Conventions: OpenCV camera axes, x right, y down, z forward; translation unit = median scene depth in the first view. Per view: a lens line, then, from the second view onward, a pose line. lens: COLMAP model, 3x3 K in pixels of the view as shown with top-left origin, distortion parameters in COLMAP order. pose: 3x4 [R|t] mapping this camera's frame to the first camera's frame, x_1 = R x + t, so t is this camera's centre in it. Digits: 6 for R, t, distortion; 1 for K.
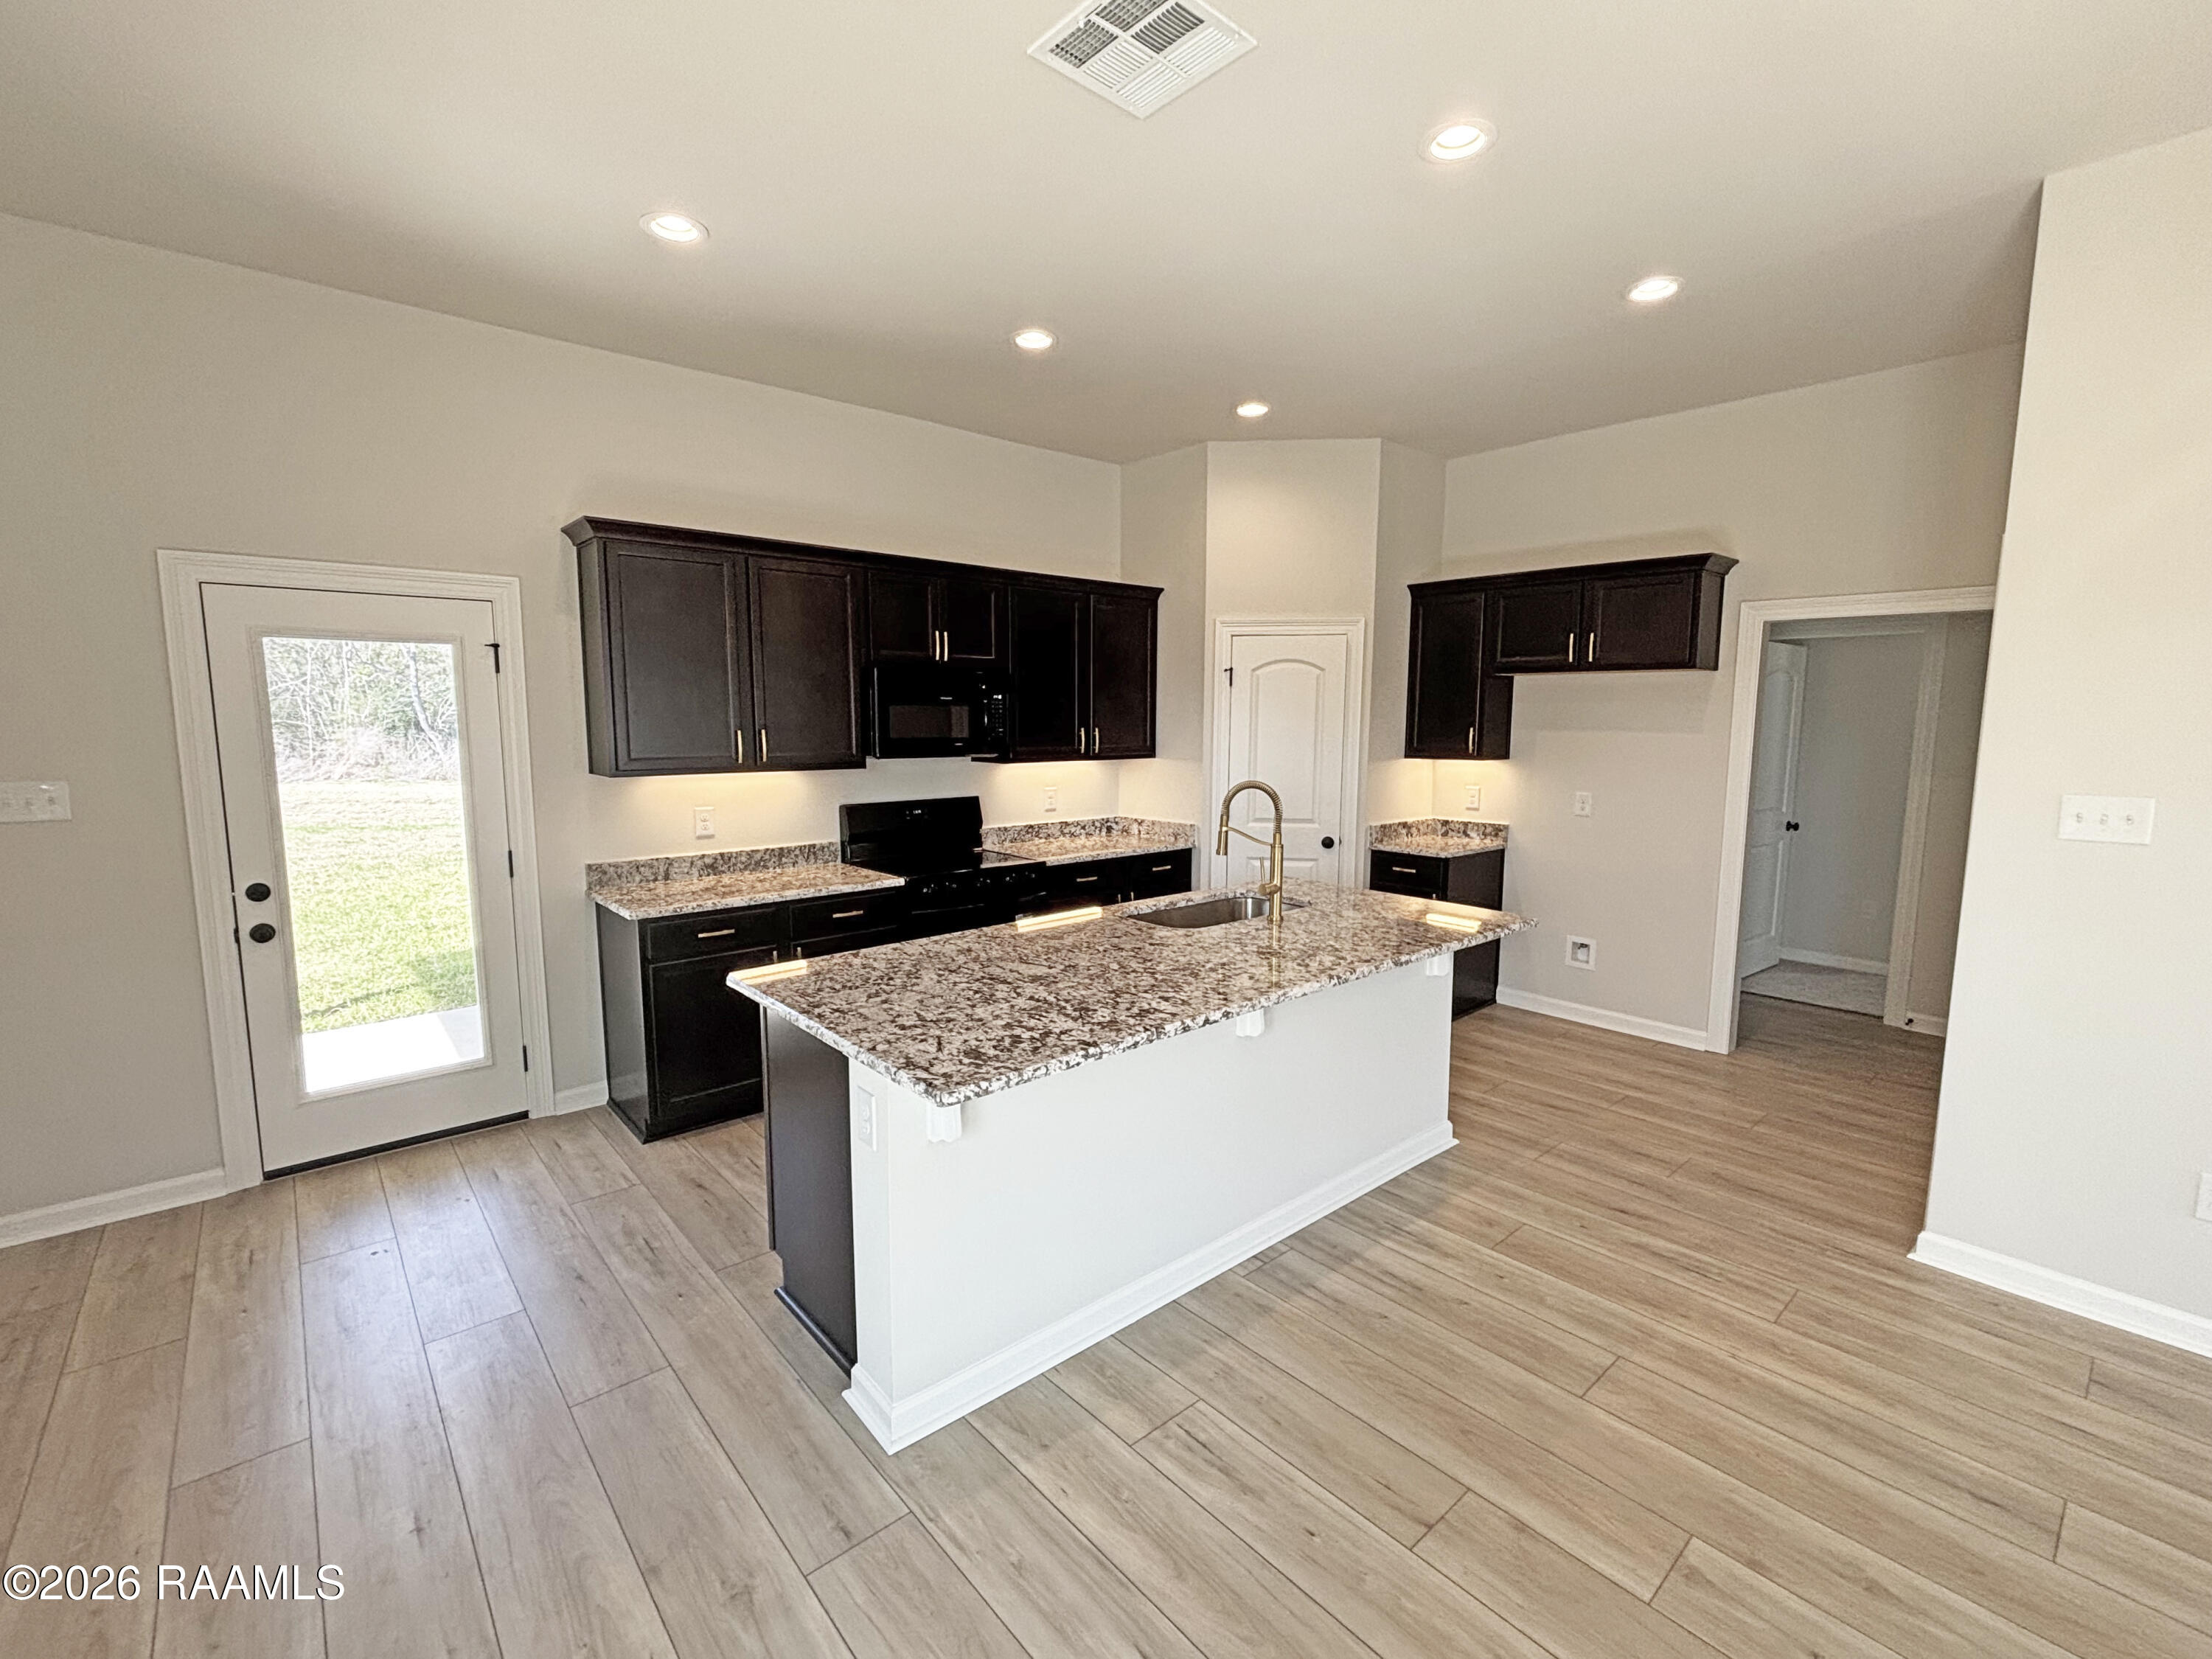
lens RADIAL K [[958.4, 0, 1112.6], [0, 958.4, 832.7], [0, 0, 1]] dist [-0.006641, 0.000783]
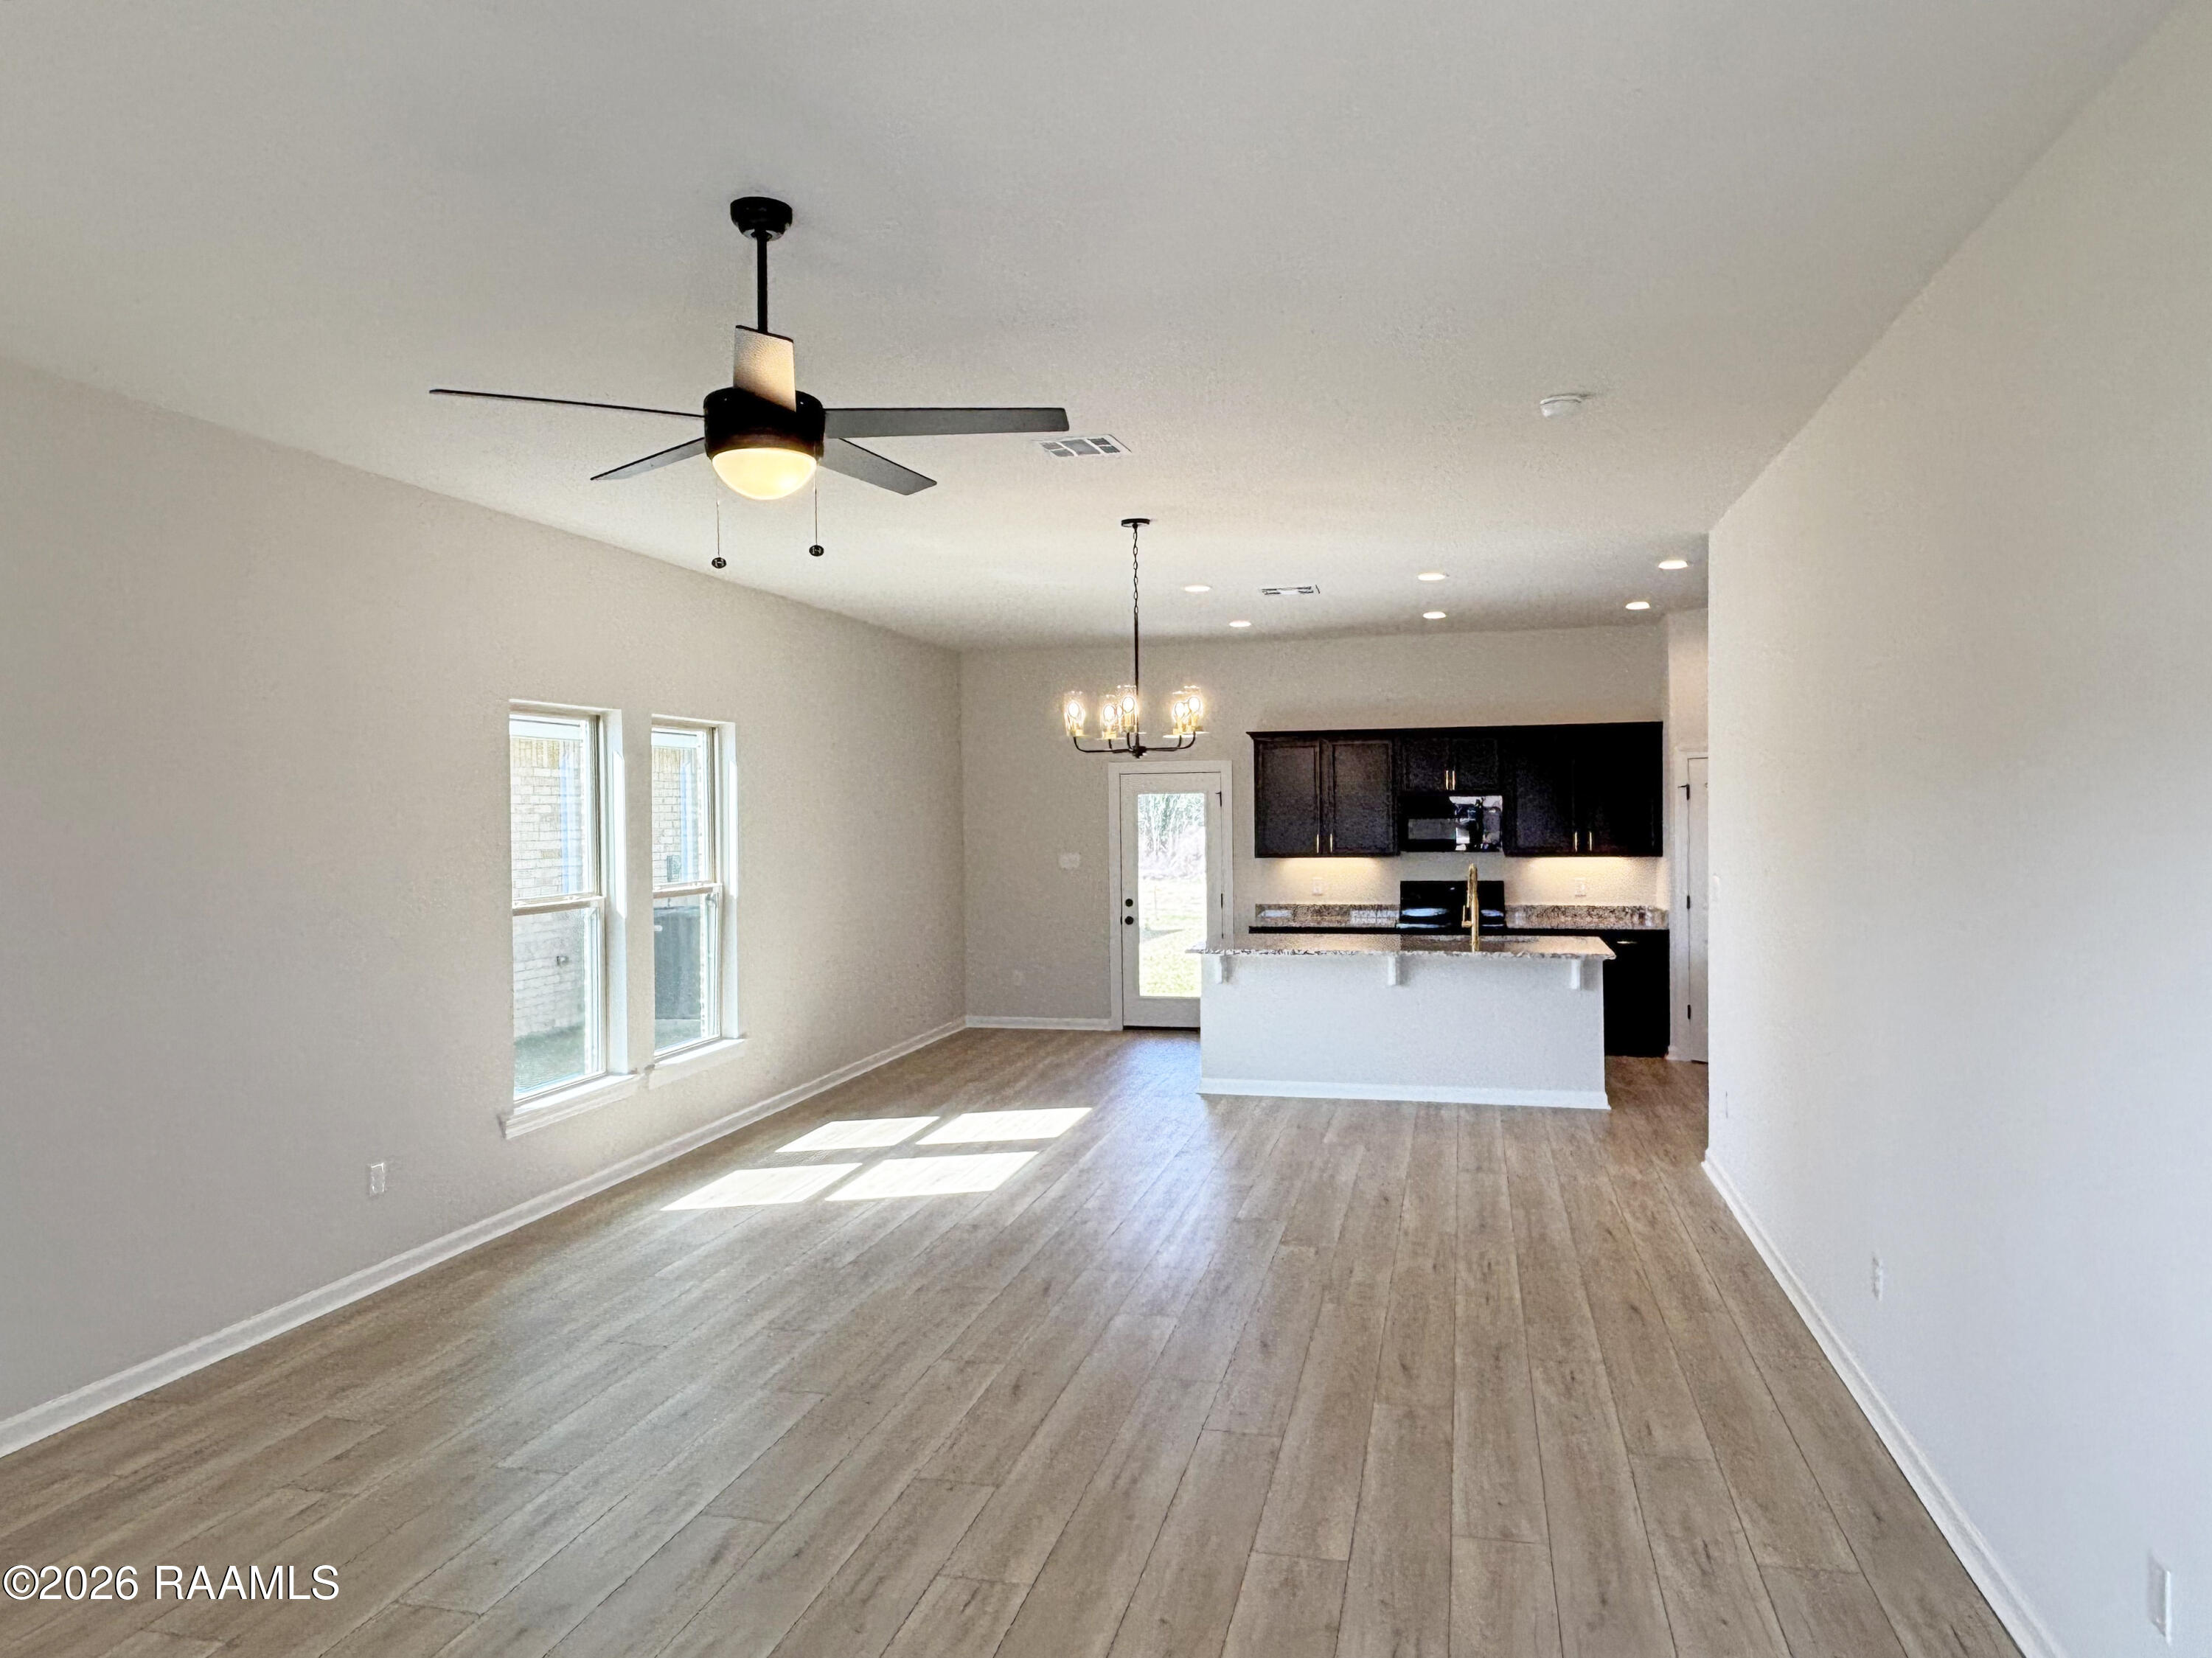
lens RADIAL K [[1437.7, 0, 1105.9], [0, 1437.7, 829.4], [0, 0, 1]] dist [0.048002, -0.000079]
pose [[0.580854, -0.000696, -0.814007, 1.636386], [-0.087387, 0.994167, -0.063207, 0.094182], [0.809303, 0.107848, 0.577405, -0.929376]]
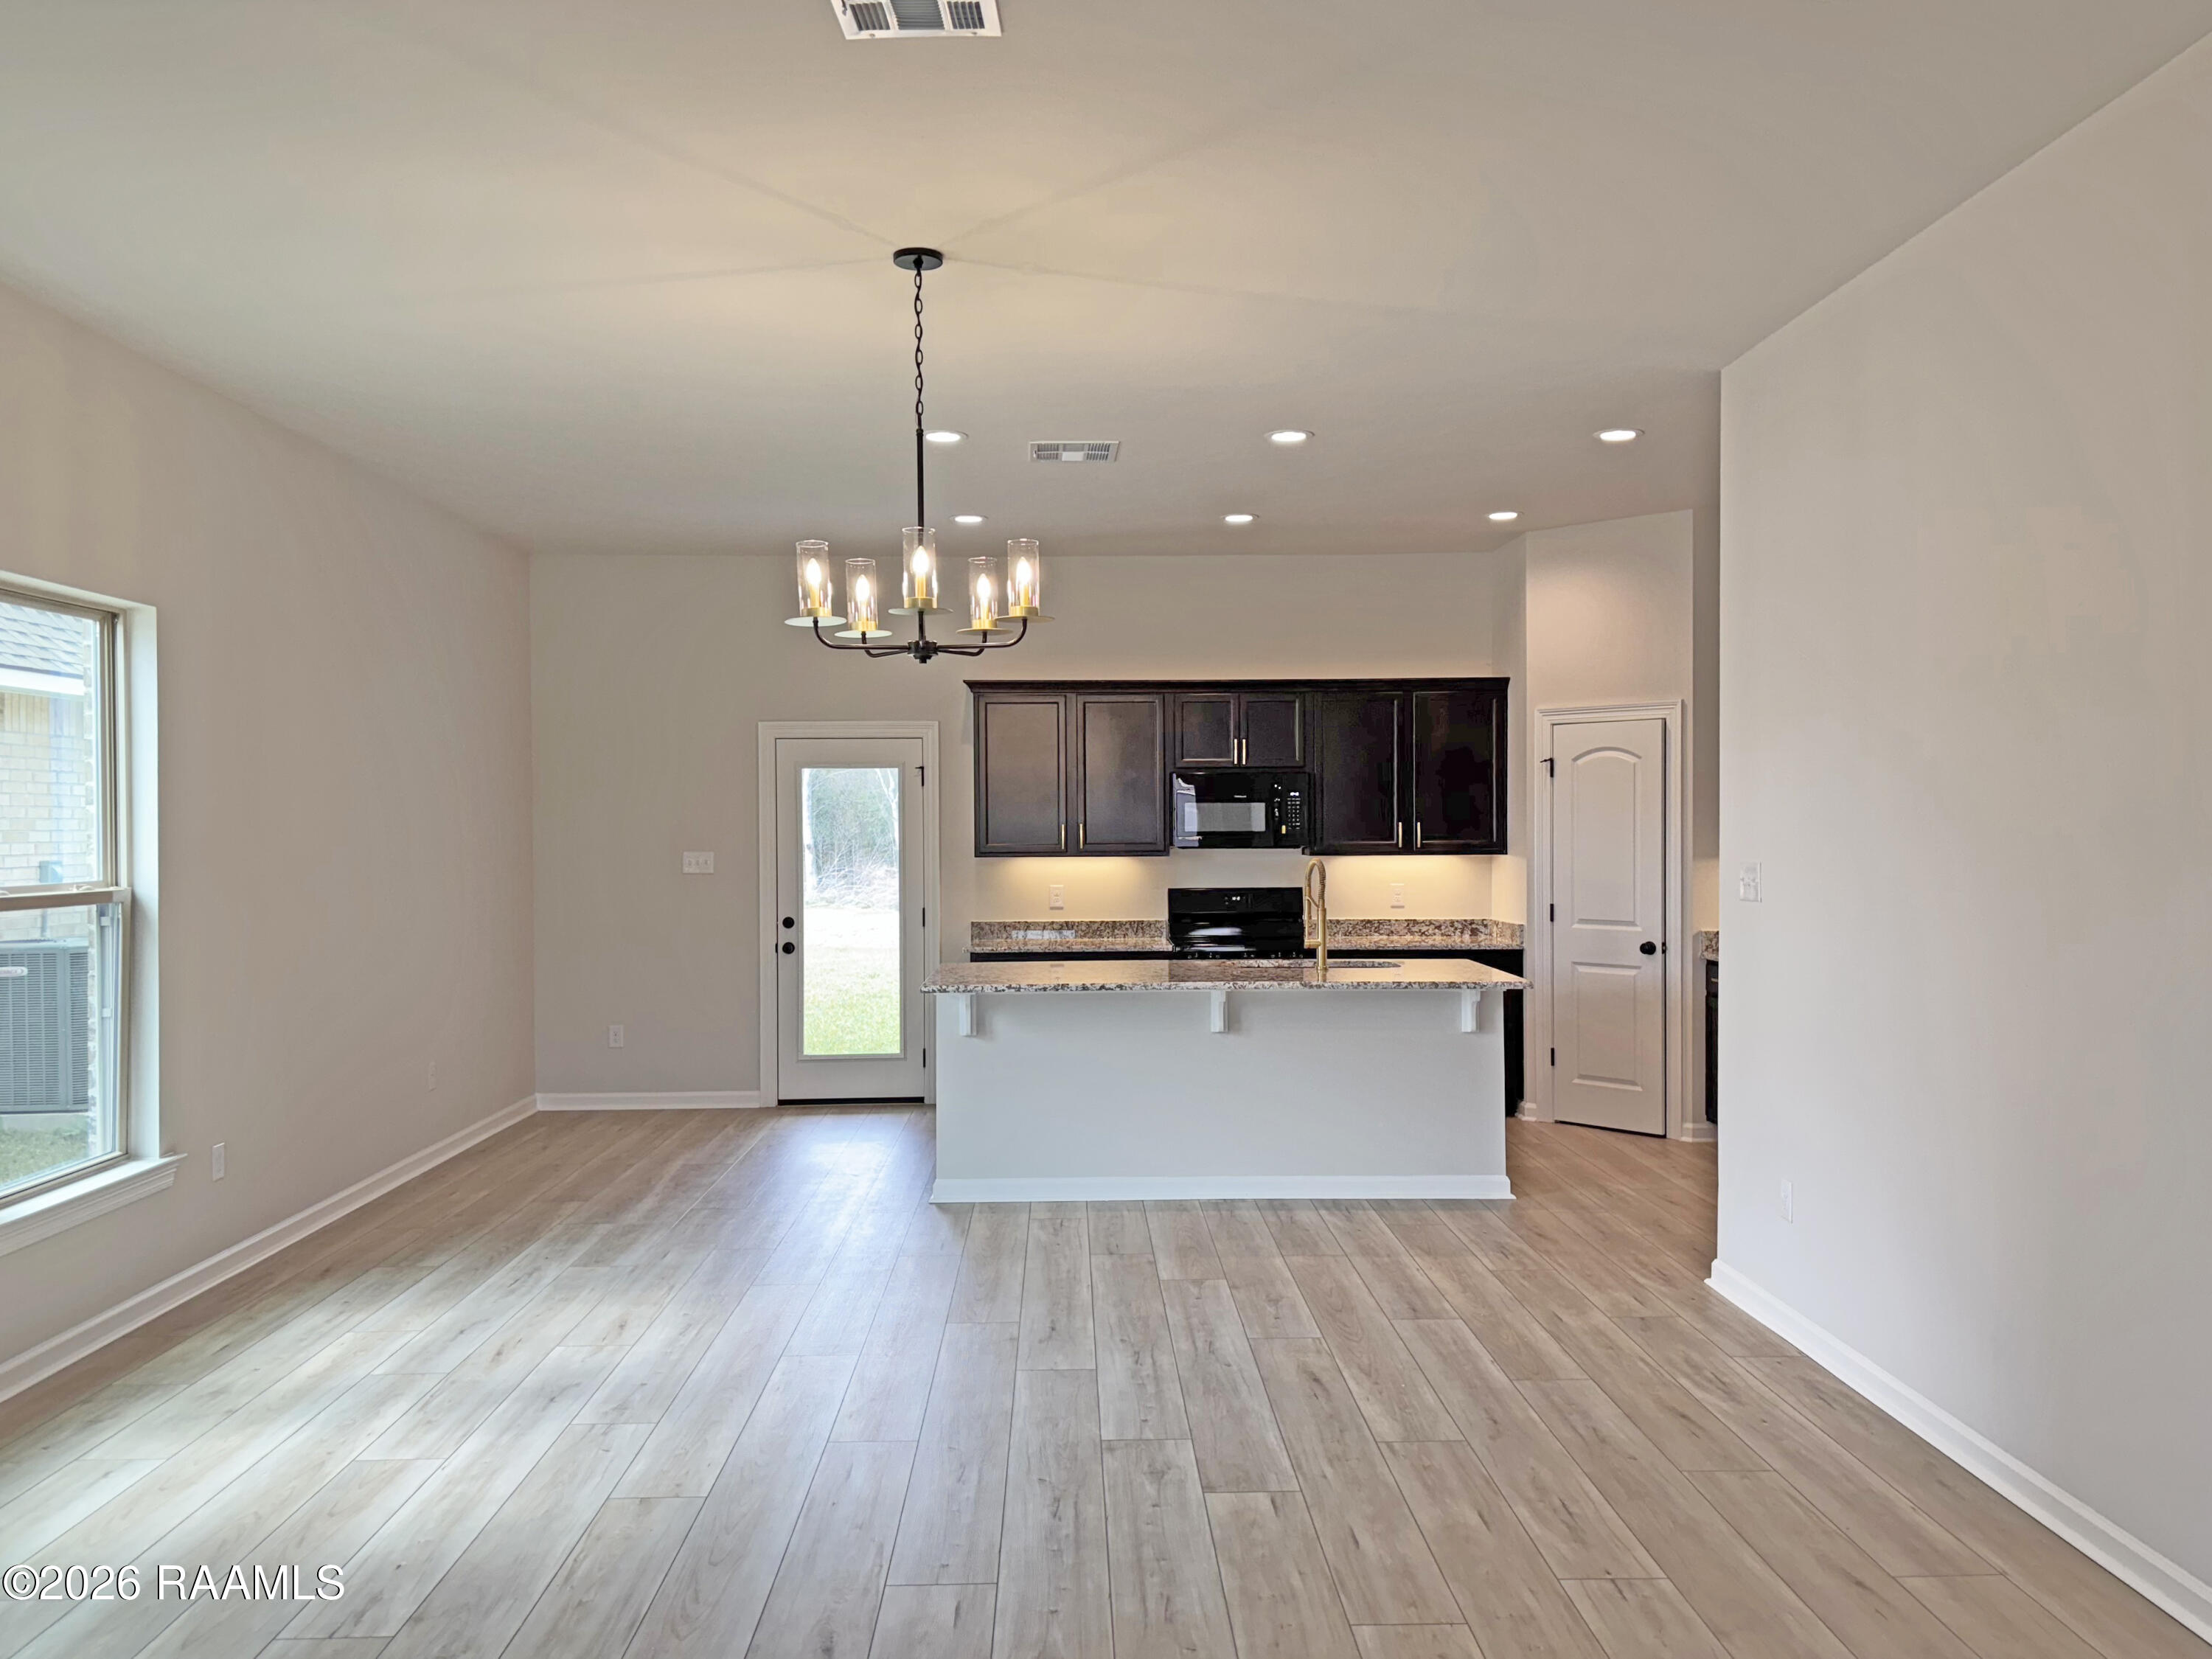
lens RADIAL K [[1673.1, 0, 1098.1], [0, 1673.1, 844.5], [0, 0, 1]] dist [0.036058, -0.014906]
pose [[0.768909, -0.000166, -0.639358, 1.131779], [-0.070837, 0.993821, -0.085449, 0.115751], [0.635422, 0.110993, 0.764146, -0.731358]]
